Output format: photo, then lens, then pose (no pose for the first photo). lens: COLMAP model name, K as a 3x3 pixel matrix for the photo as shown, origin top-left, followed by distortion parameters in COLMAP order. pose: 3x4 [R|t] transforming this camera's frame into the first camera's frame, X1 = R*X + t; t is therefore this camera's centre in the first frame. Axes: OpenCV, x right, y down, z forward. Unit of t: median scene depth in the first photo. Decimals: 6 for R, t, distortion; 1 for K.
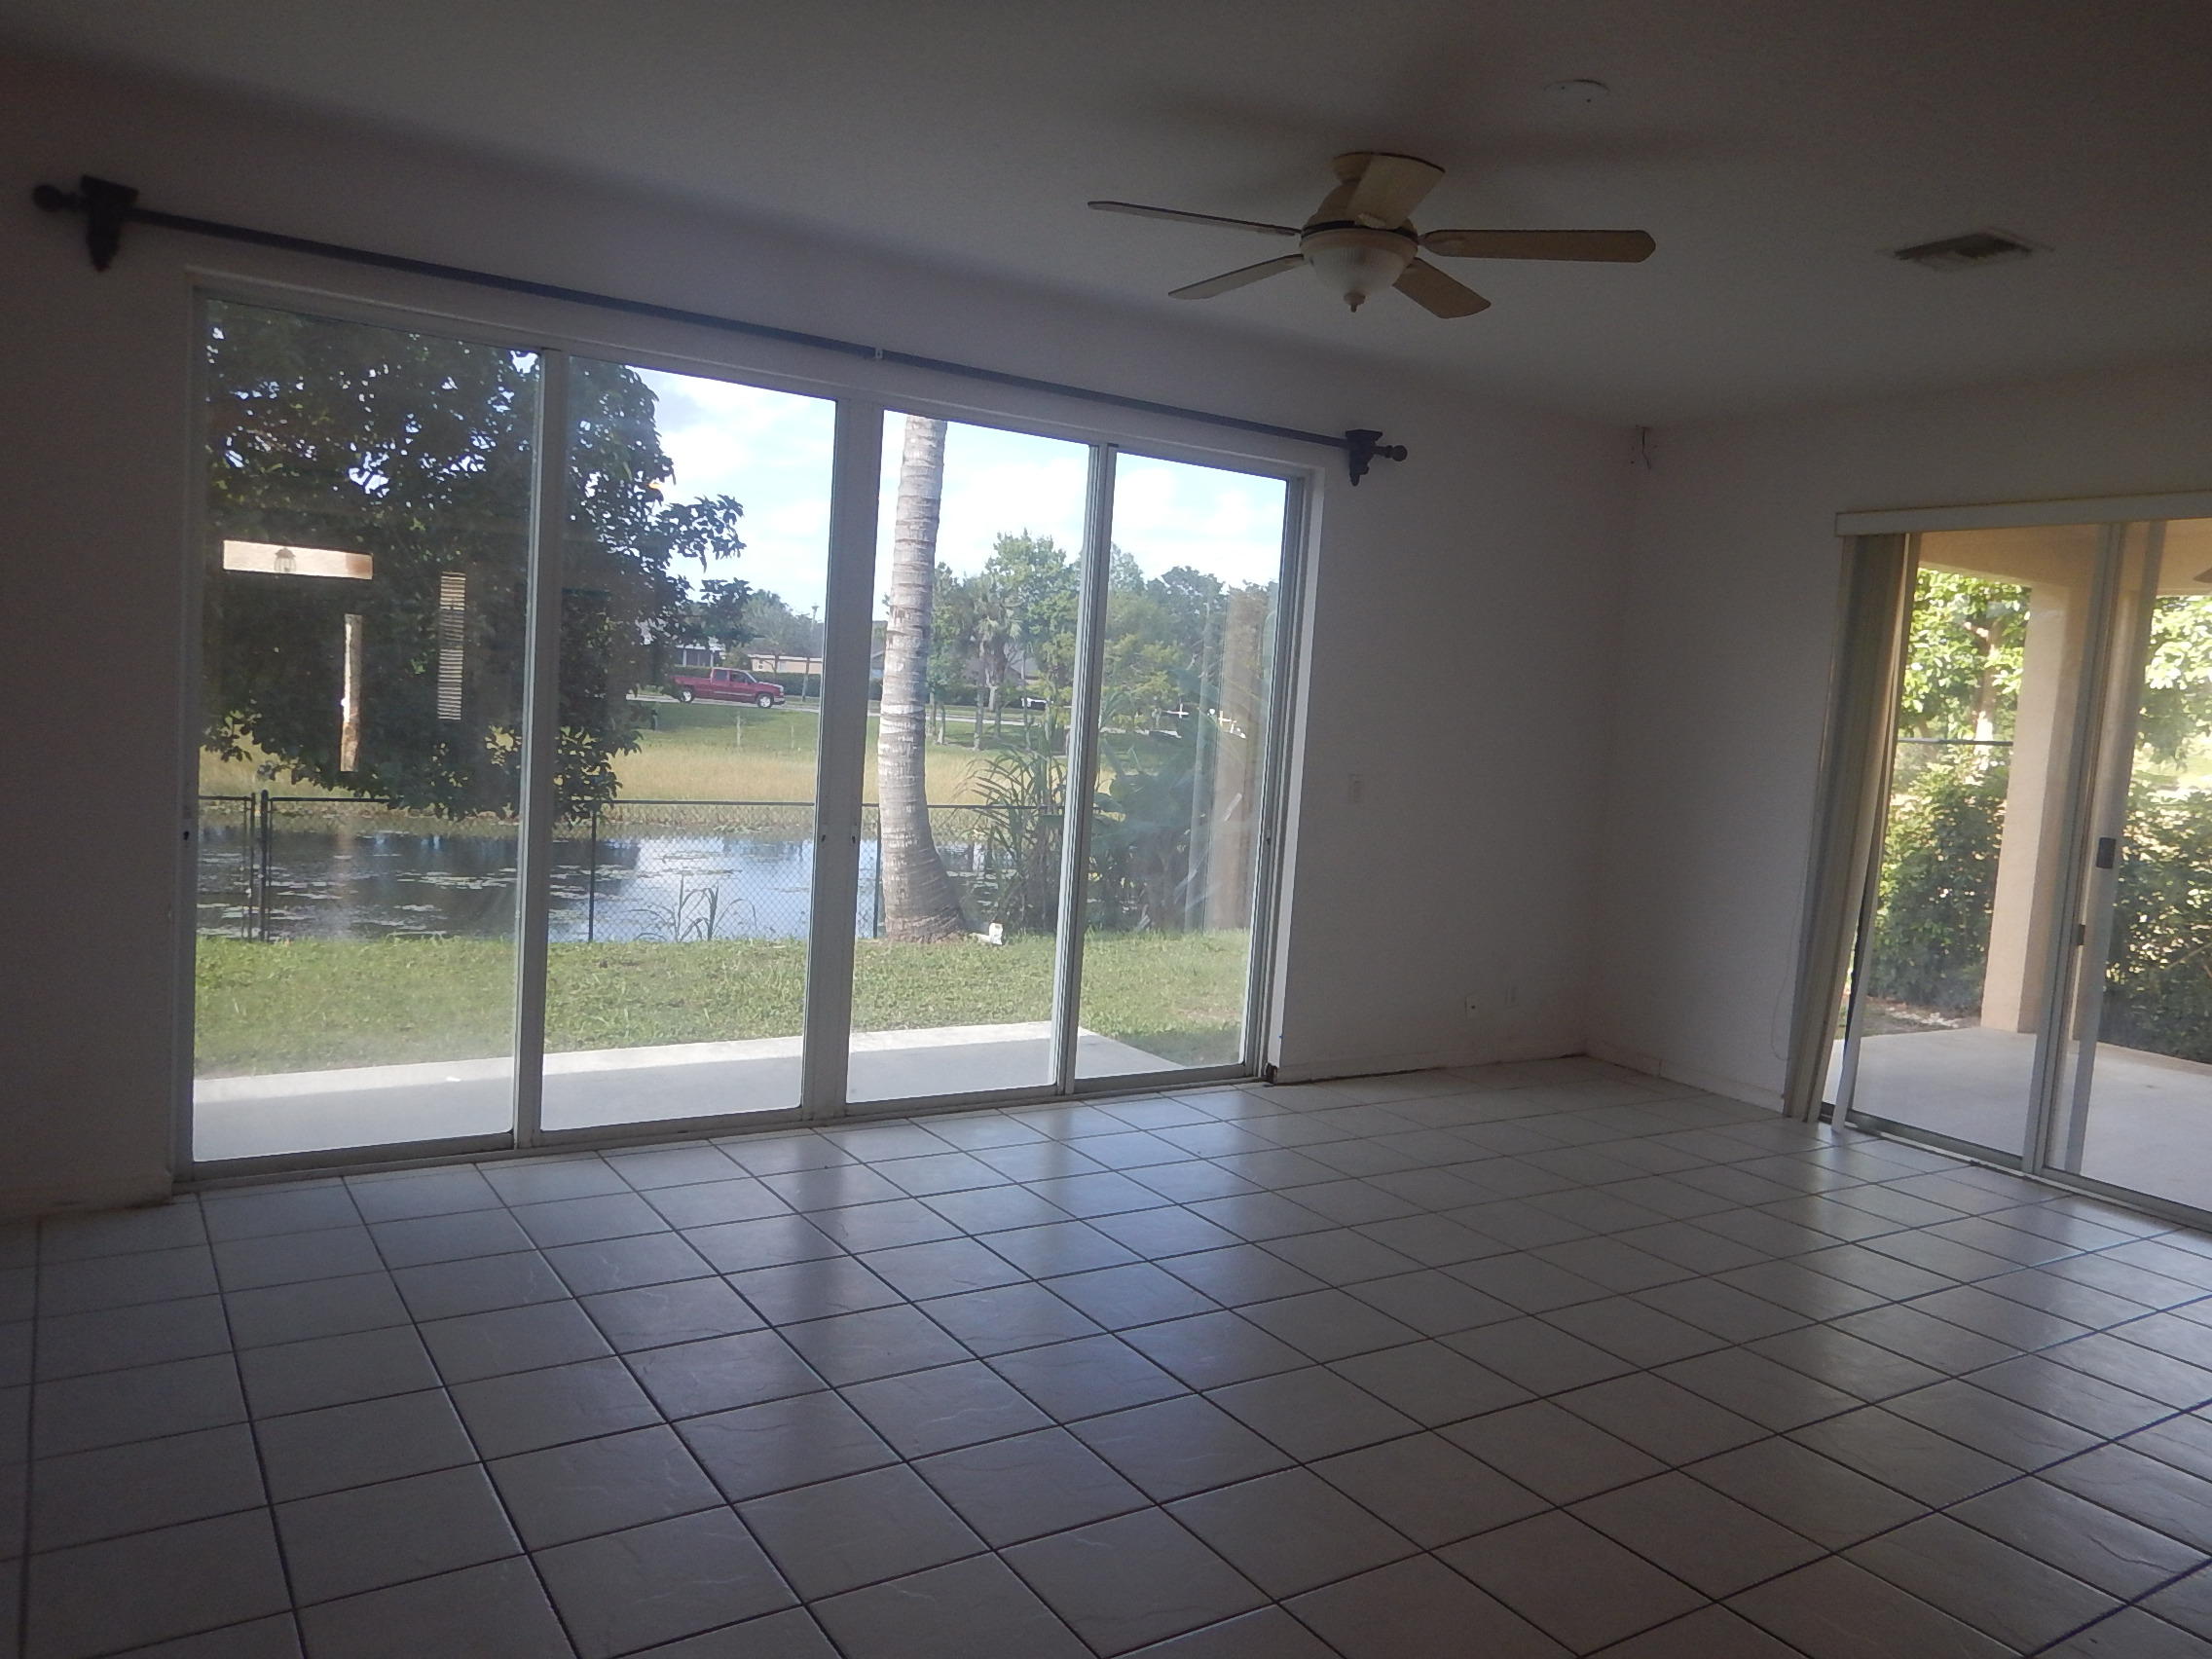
lens RADIAL K [[1583.3, 0, 1106.3], [0, 1583.3, 823.9], [0, 0, 1]] dist [0.000778, 0.007670]
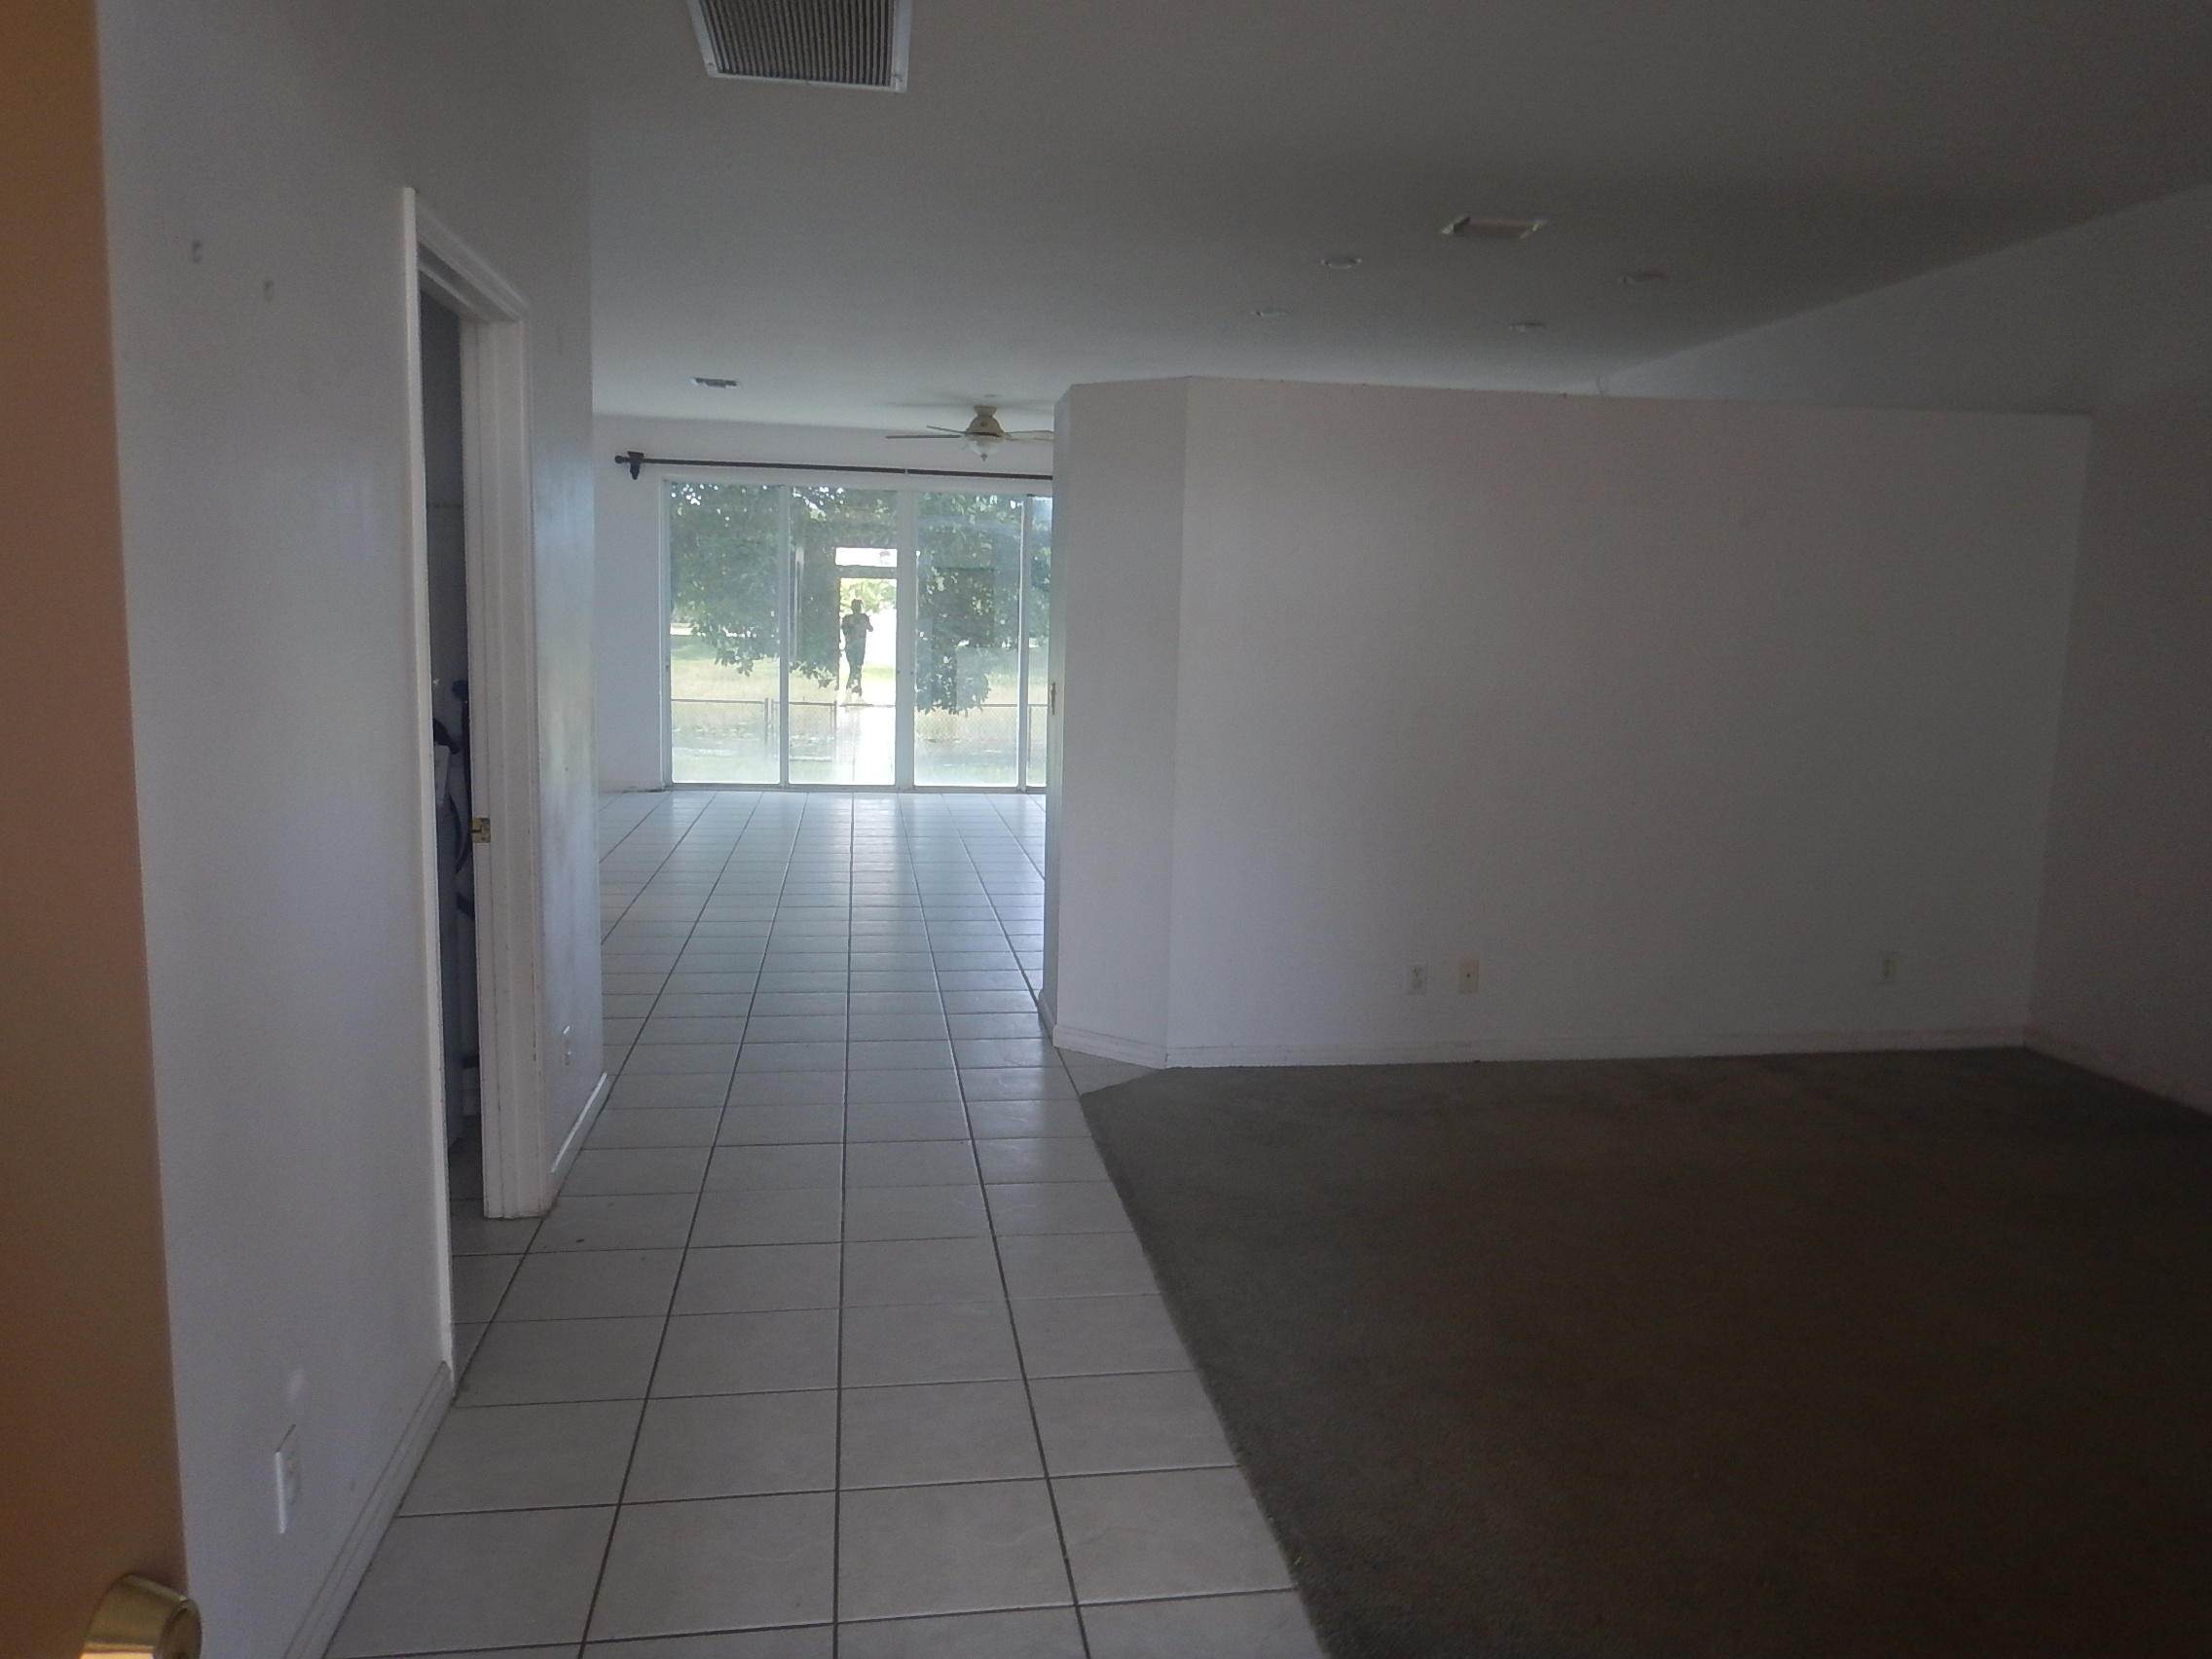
lens RADIAL K [[1558.7, 0, 1107.7], [0, 1558.7, 861.5], [0, 0, 1]] dist [-0.005323, -0.001628]
pose [[0.908348, 0.021593, -0.417658, 0.712173], [0.000049, 0.998661, 0.051739, 0.111861], [0.418216, -0.047018, 0.907130, -0.668328]]
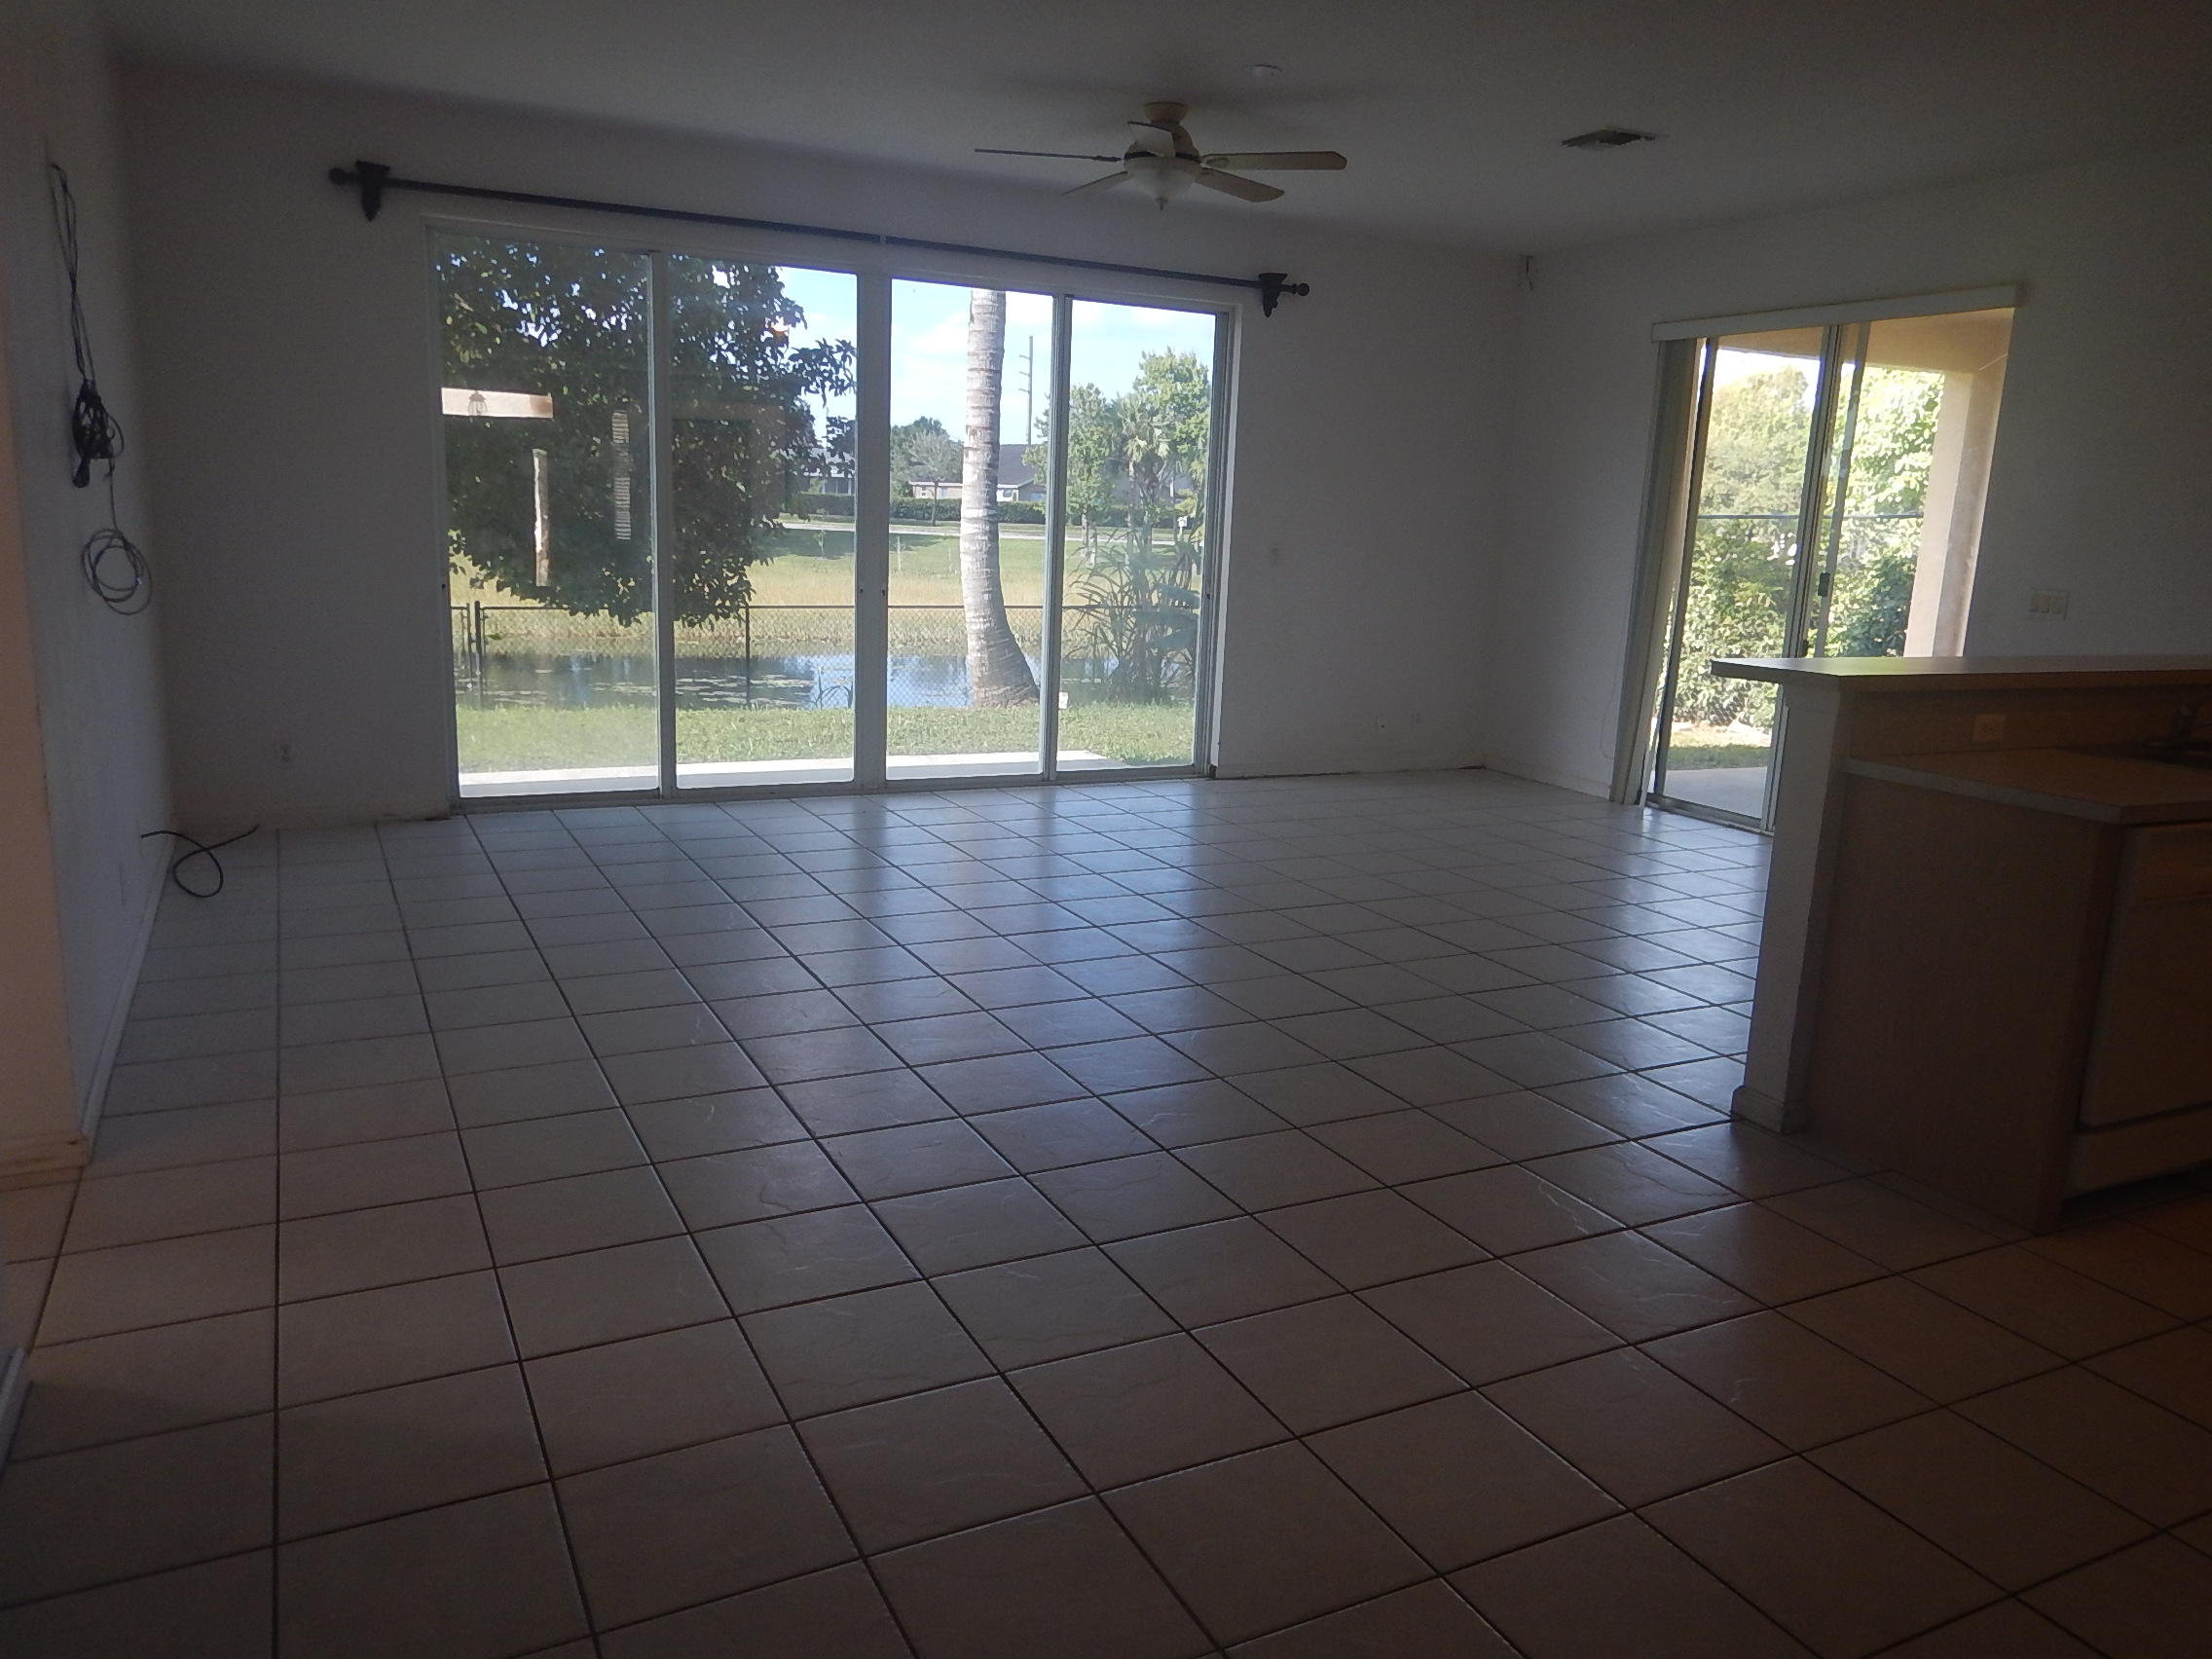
lens RADIAL K [[1576.1, 0, 1106.0], [0, 1576.1, 829.5], [0, 0, 1]] dist [0.006272, -0.000059]
pose [[0.994082, -0.004926, -0.108525, 0.124084], [0.017253, 0.993452, 0.112940, 0.042313], [0.107258, -0.114144, 0.987657, -0.259236]]
